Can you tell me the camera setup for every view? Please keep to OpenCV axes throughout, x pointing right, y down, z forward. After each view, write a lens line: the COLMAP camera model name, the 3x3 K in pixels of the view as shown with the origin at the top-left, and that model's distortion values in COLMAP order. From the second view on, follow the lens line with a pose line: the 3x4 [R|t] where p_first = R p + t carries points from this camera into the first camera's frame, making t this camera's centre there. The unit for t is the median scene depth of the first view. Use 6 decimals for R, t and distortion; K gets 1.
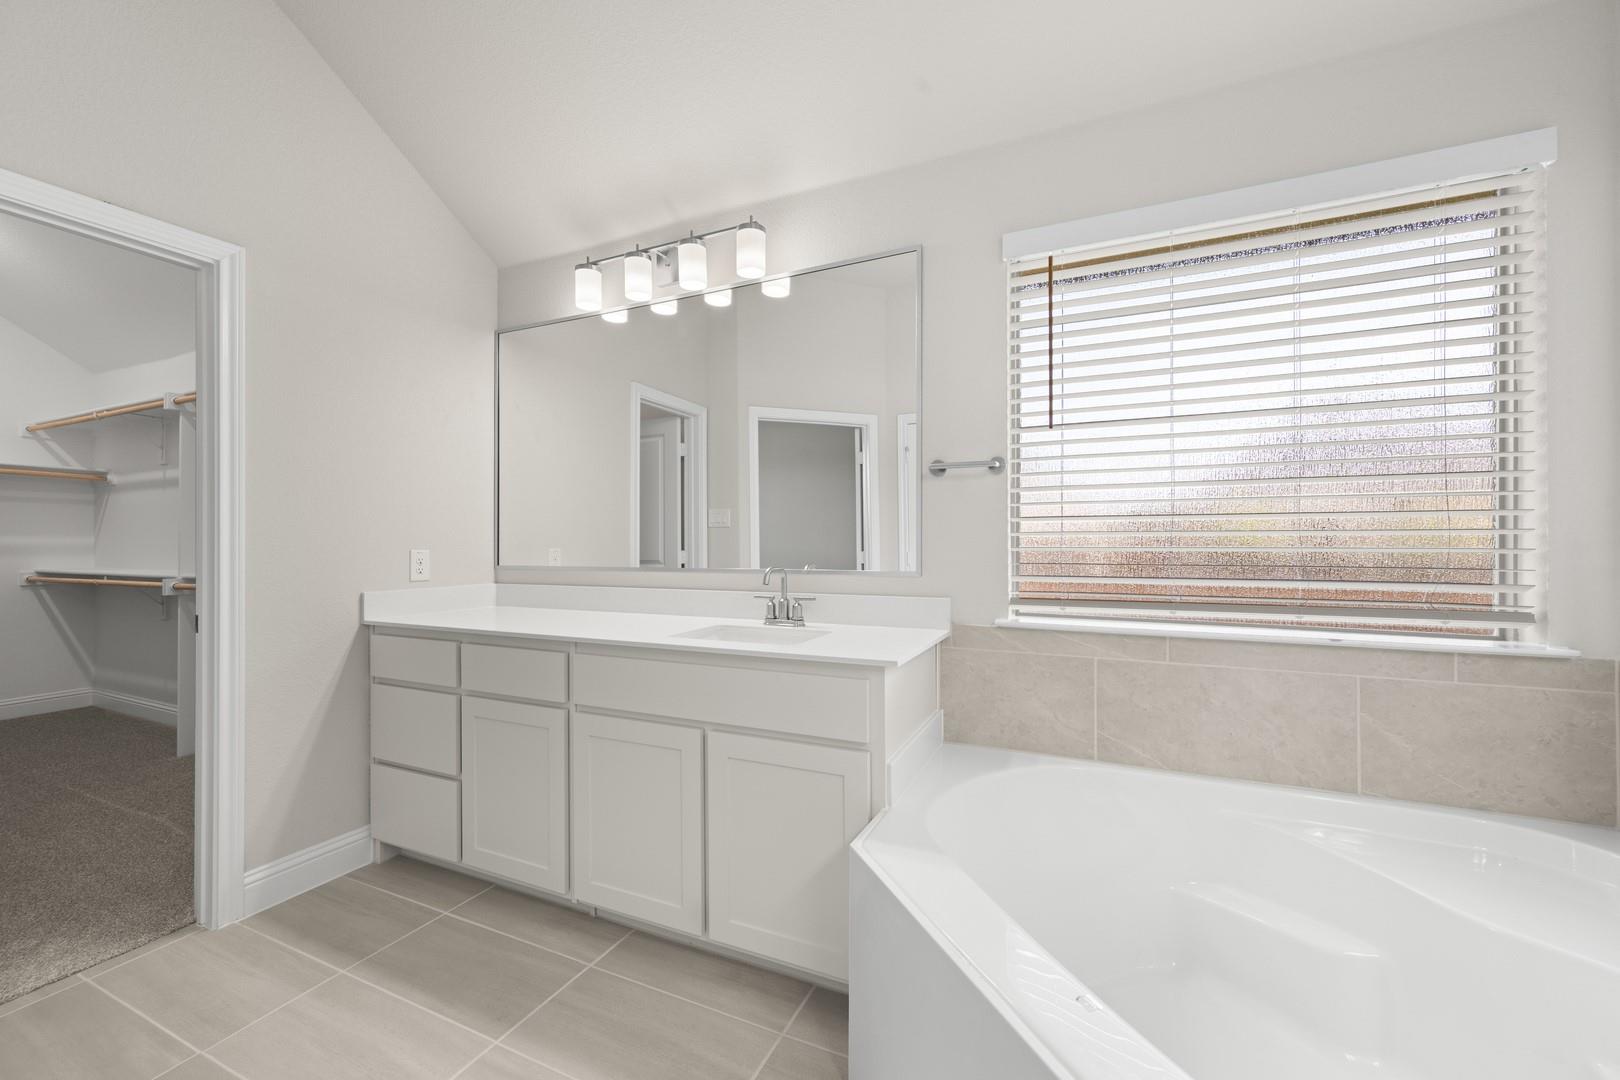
lens RADIAL K [[630.4, 0, 818.6], [0, 630.4, 530.2], [0, 0, 1]] dist [-0.001552, -0.000062]
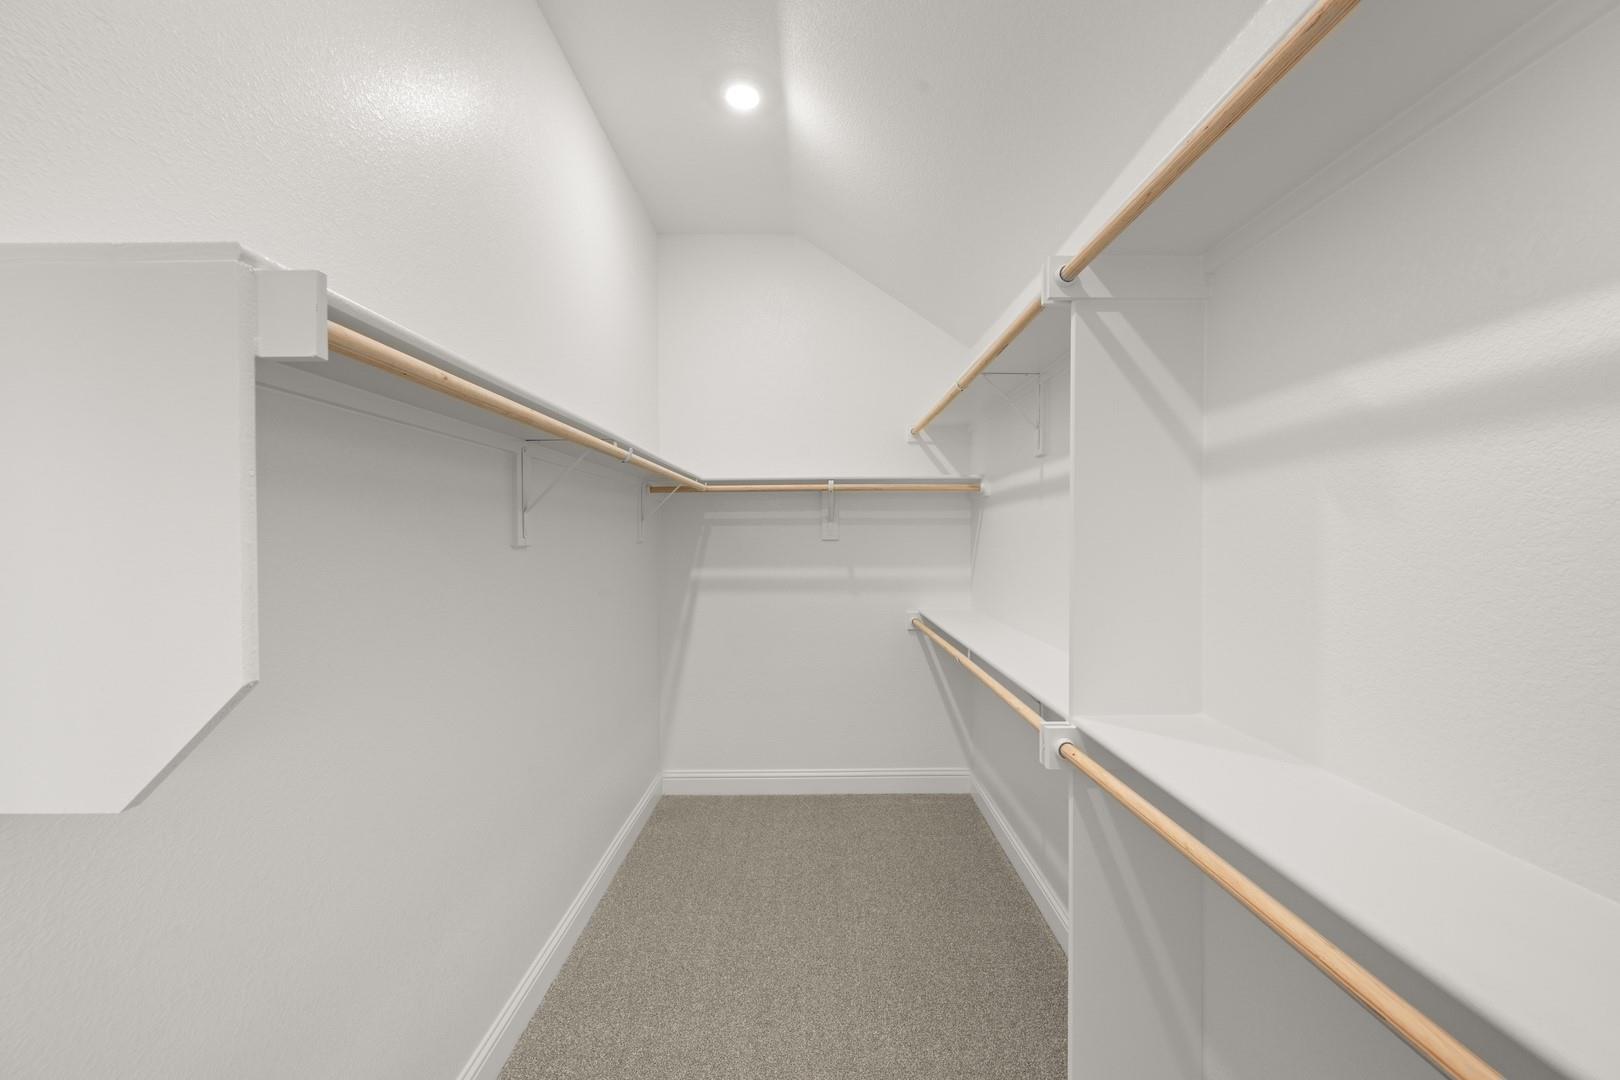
lens RADIAL K [[630.4, 0, 814.1], [0, 630.4, 536.4], [0, 0, 1]] dist [-0.001552, -0.000062]
pose [[0.431960, 0.000632, -0.901893, -0.578188], [0.010188, 0.999933, 0.005580, -0.033755], [0.901835, -0.011598, 0.431924, 0.528876]]
